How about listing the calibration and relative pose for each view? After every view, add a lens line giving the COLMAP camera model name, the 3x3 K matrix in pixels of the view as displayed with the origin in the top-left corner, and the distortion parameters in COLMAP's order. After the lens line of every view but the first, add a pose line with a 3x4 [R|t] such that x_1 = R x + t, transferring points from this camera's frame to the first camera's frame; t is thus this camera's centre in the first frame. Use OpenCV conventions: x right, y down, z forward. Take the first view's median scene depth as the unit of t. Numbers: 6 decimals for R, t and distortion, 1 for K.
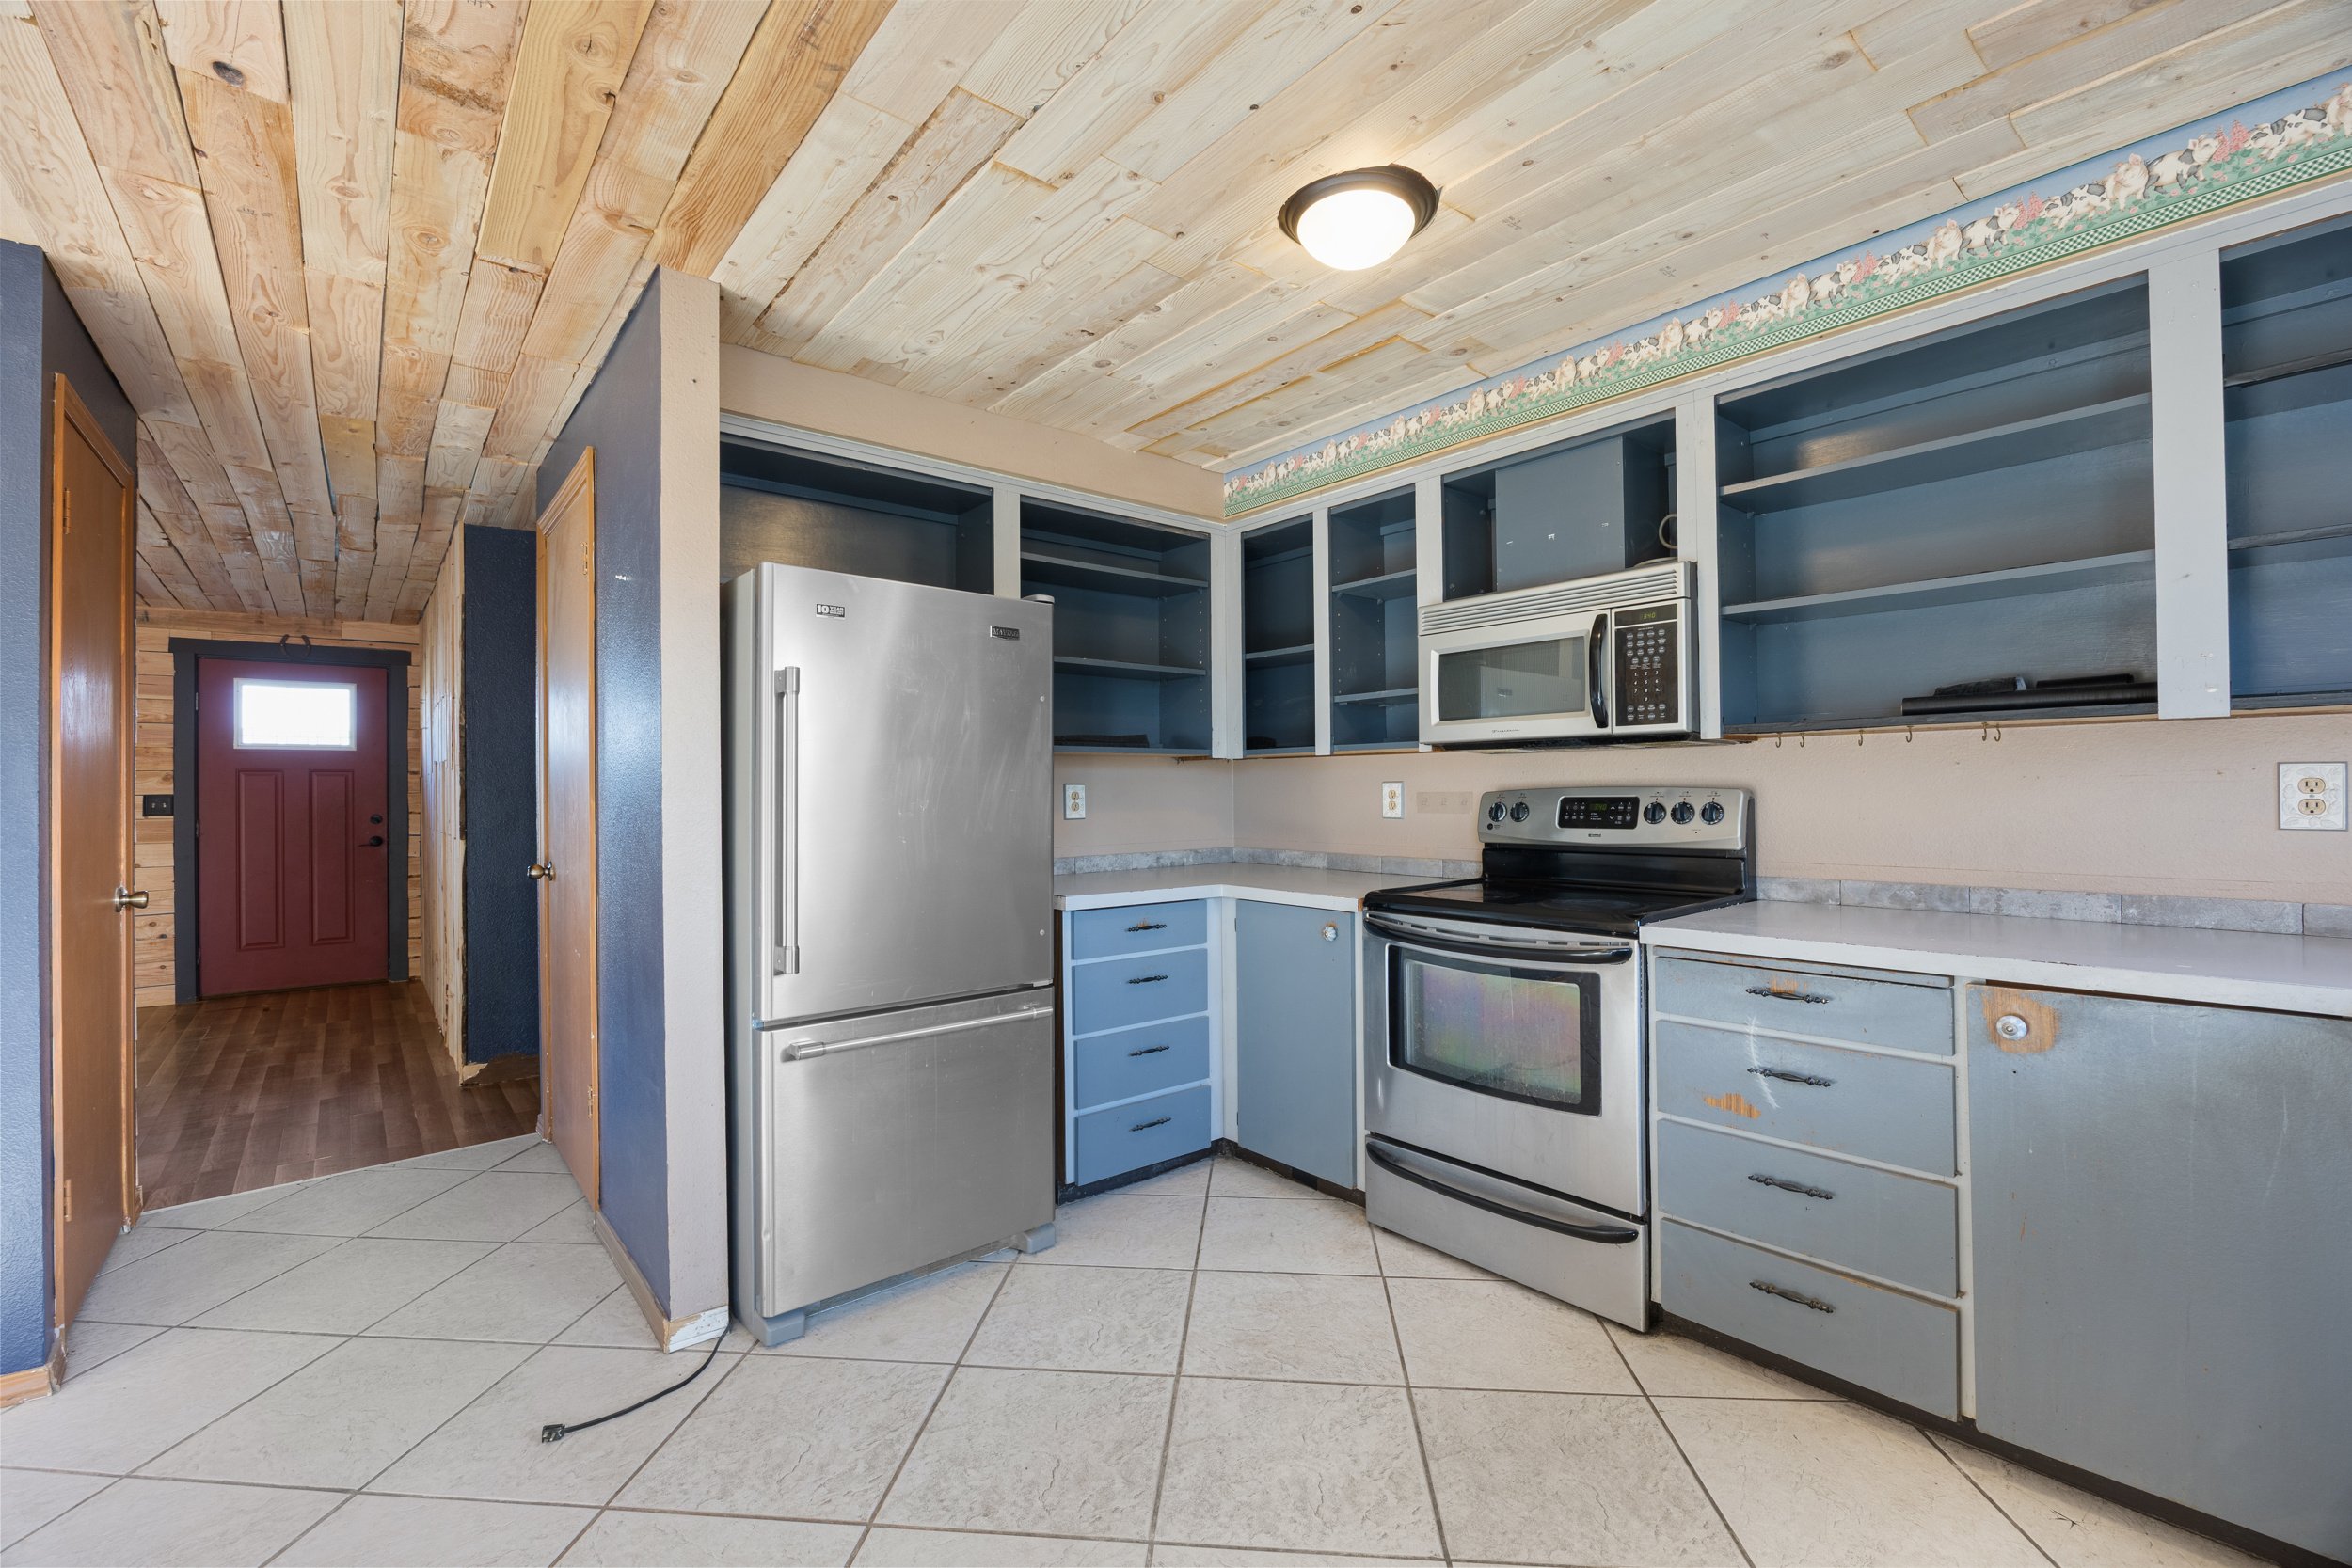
lens RADIAL K [[1002.8, 0, 1179.1], [0, 1002.8, 785.2], [0, 0, 1]] dist [-0.021626, 0.002510]
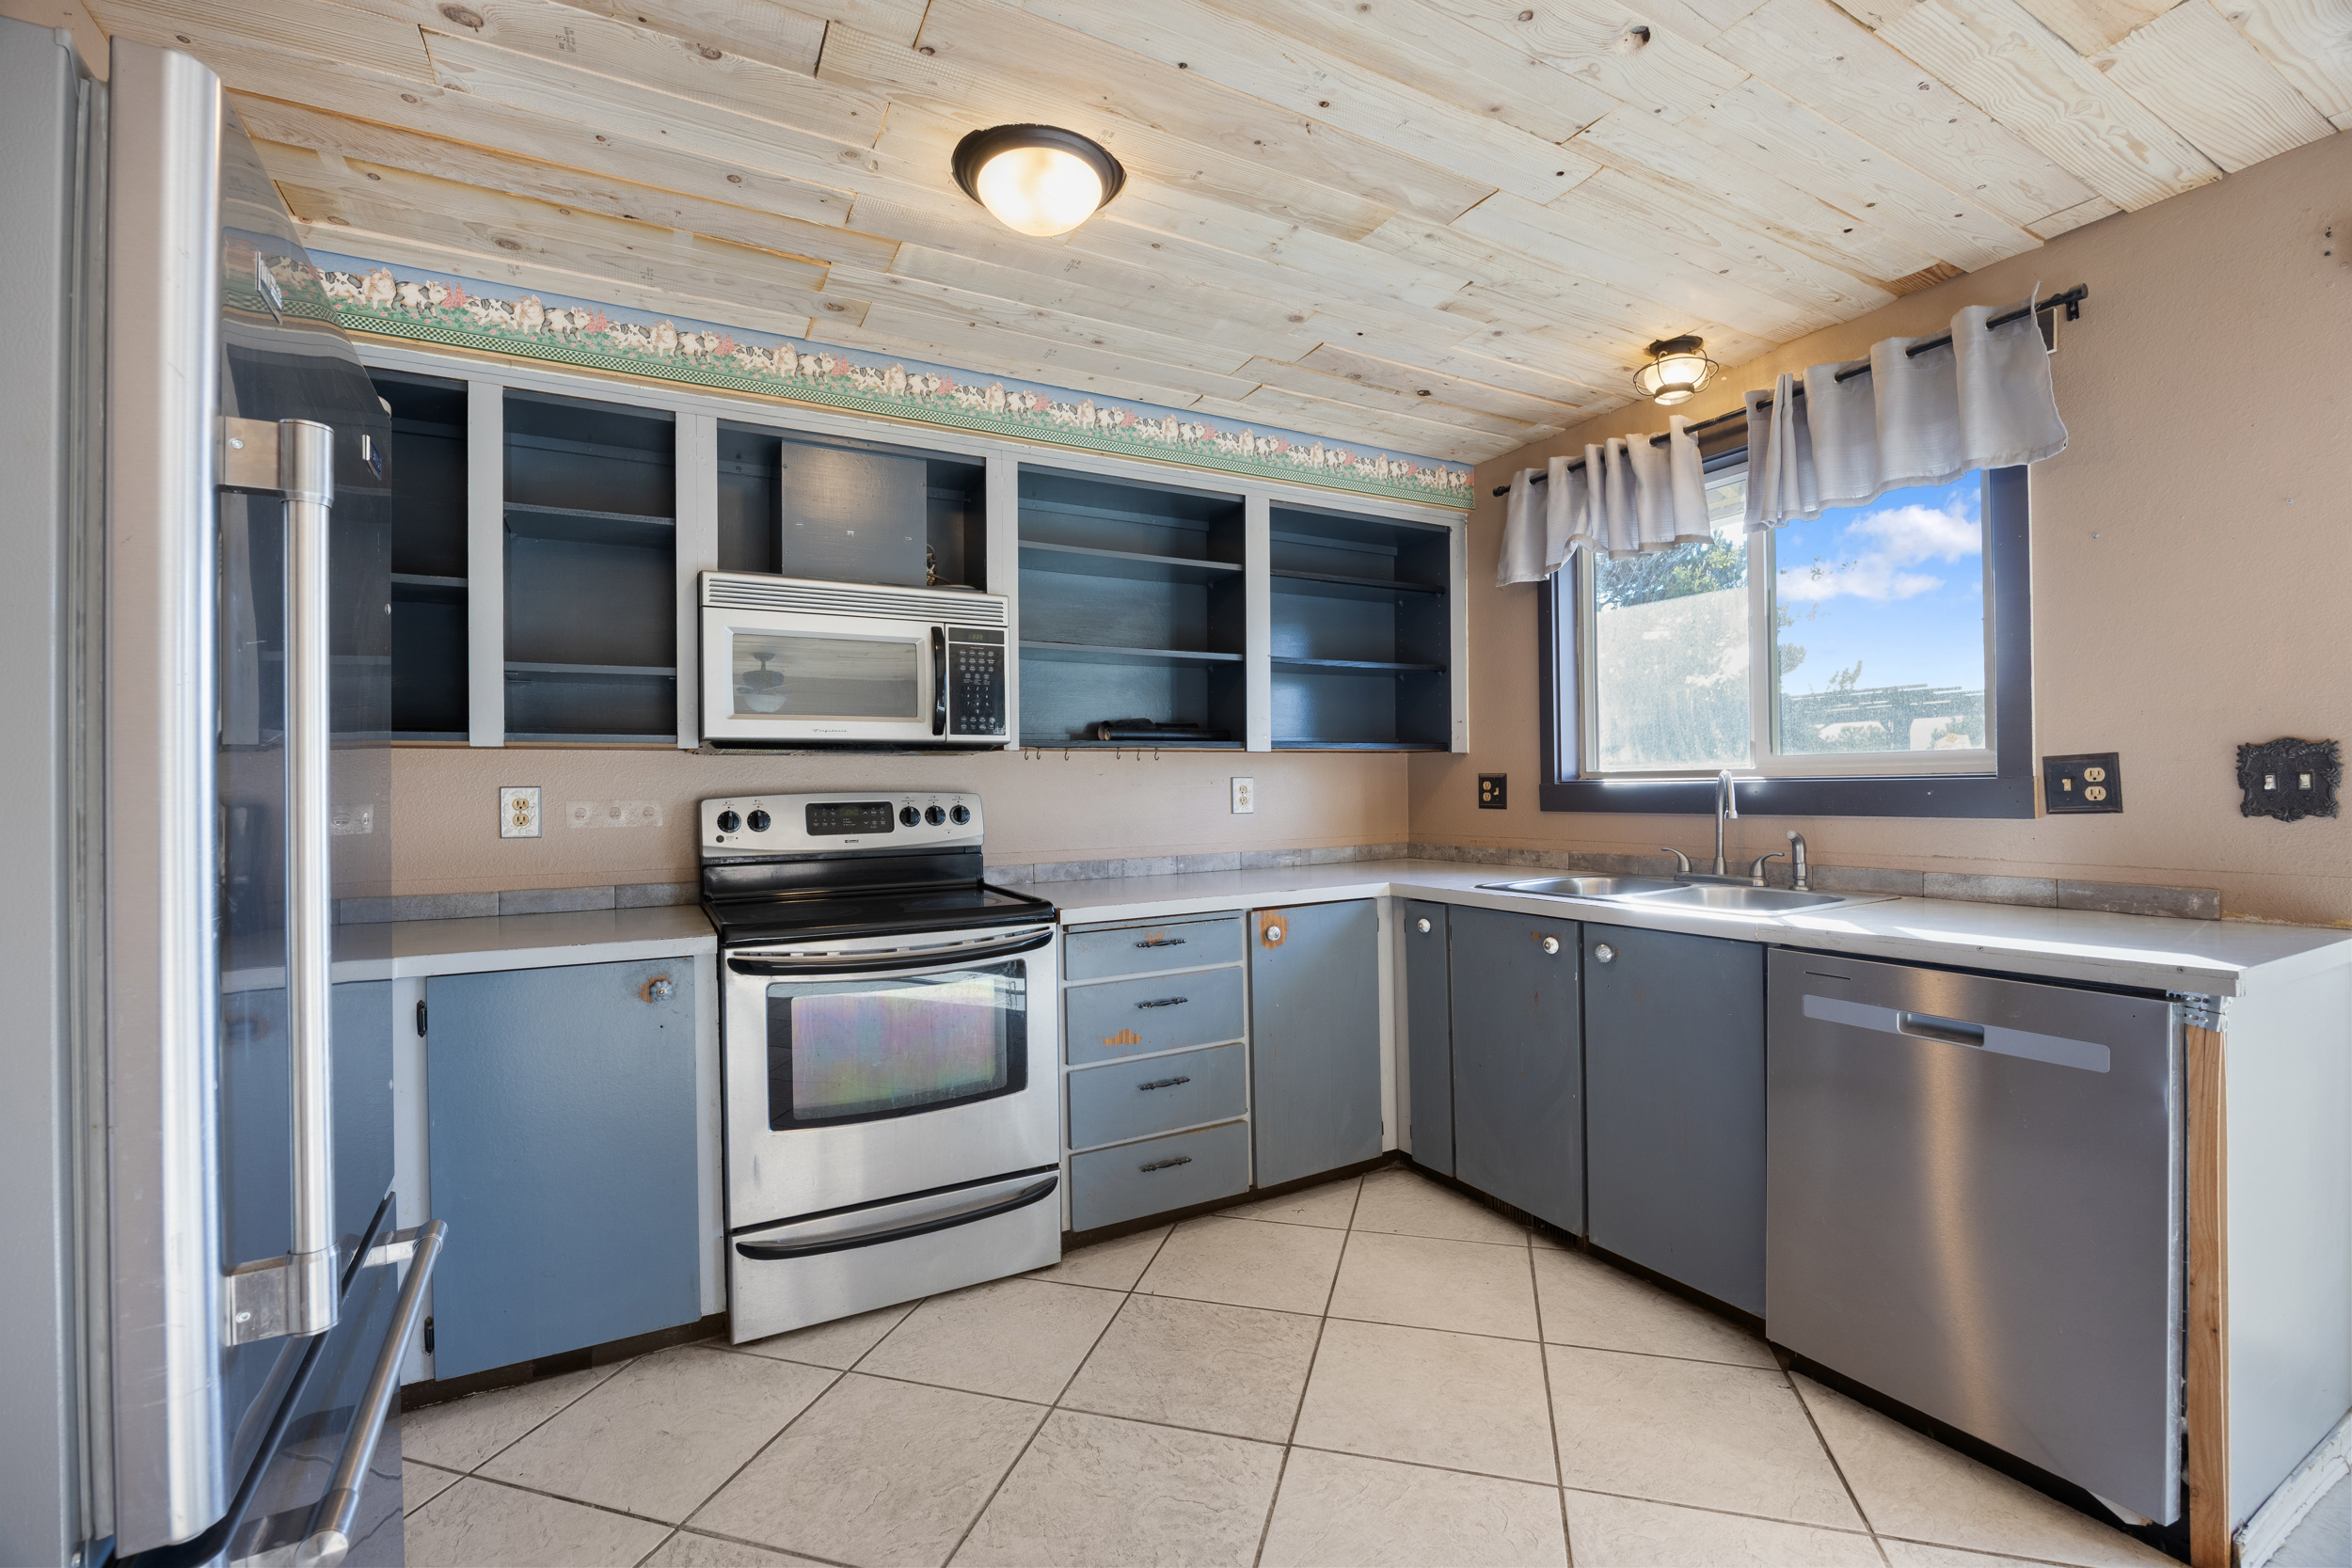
lens RADIAL K [[1002.8, 0, 1179.8], [0, 1002.8, 785.9], [0, 0, 1]] dist [-0.021626, 0.002510]
pose [[0.190895, 0.008559, 0.981573, -0.554629], [0.006844, 0.999926, -0.010050, 0.008467], [-0.981587, 0.008636, 0.190822, 0.543879]]
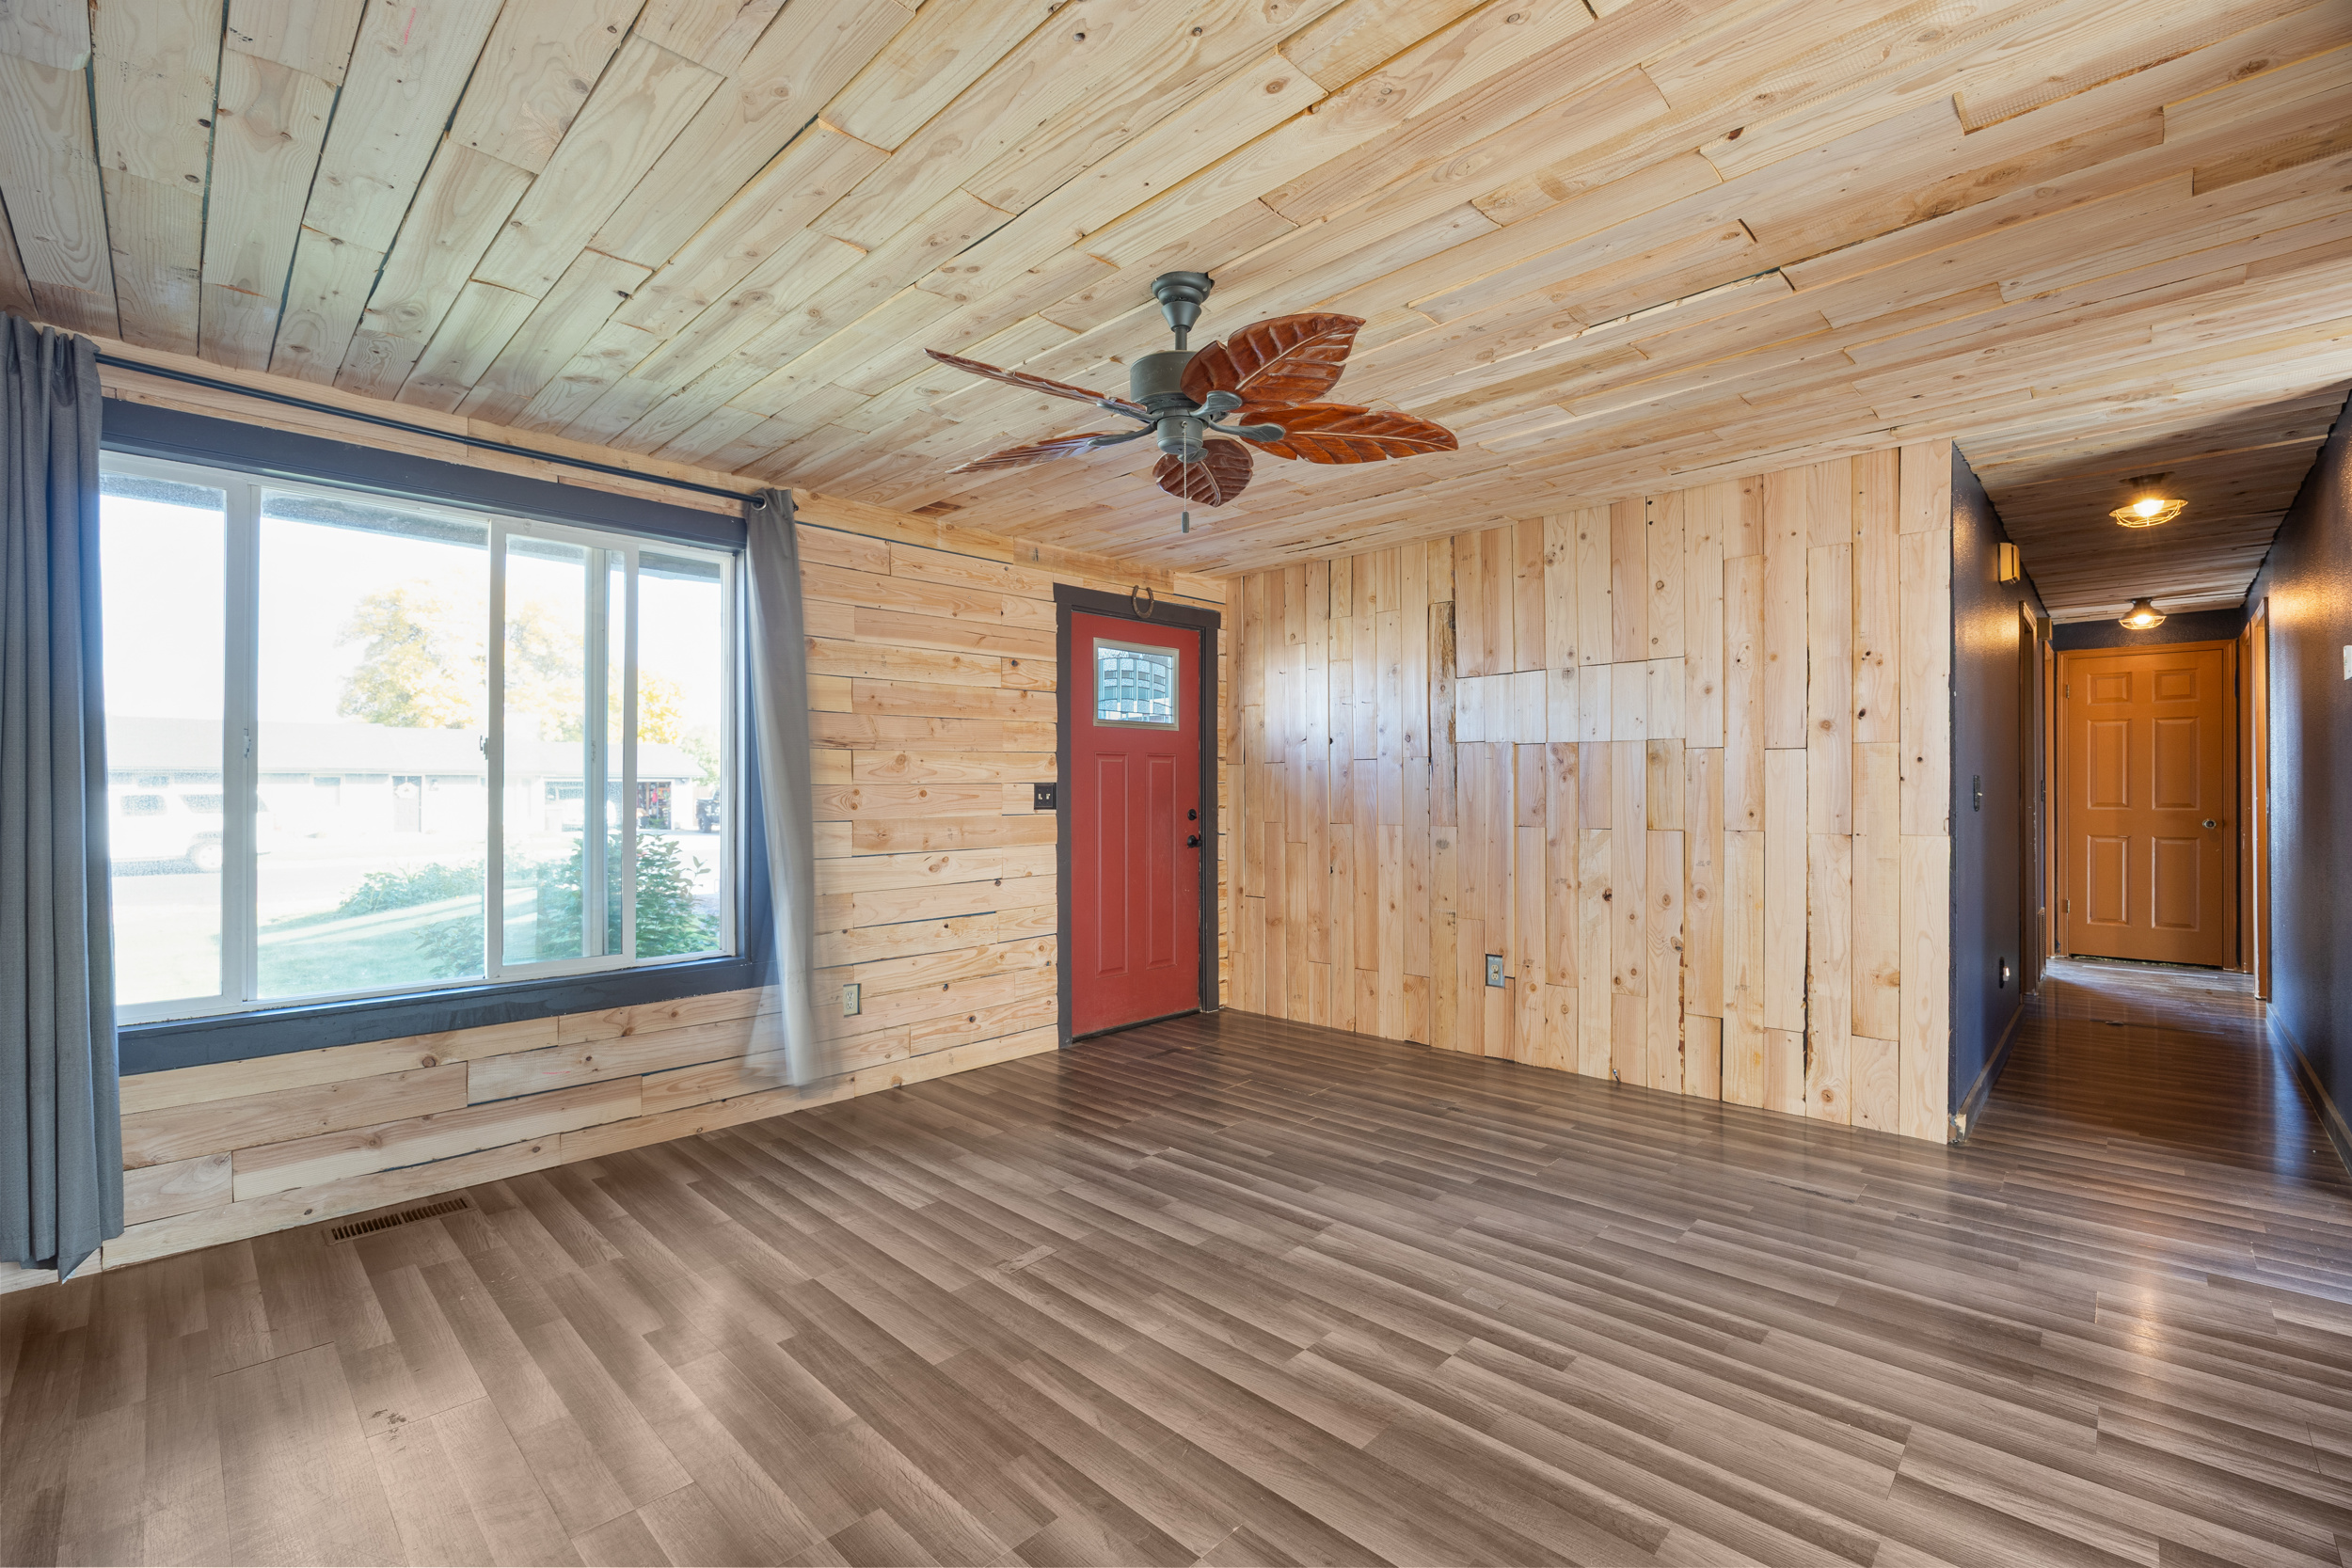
lens RADIAL K [[1002.8, 0, 1186.2], [0, 1002.8, 785.6], [0, 0, 1]] dist [-0.021626, 0.002510]
pose [[0.994227, 0.003815, 0.107233, -2.331743], [-0.003717, 0.999992, -0.001113, 0.028696], [-0.107236, 0.000708, 0.994233, 0.446046]]
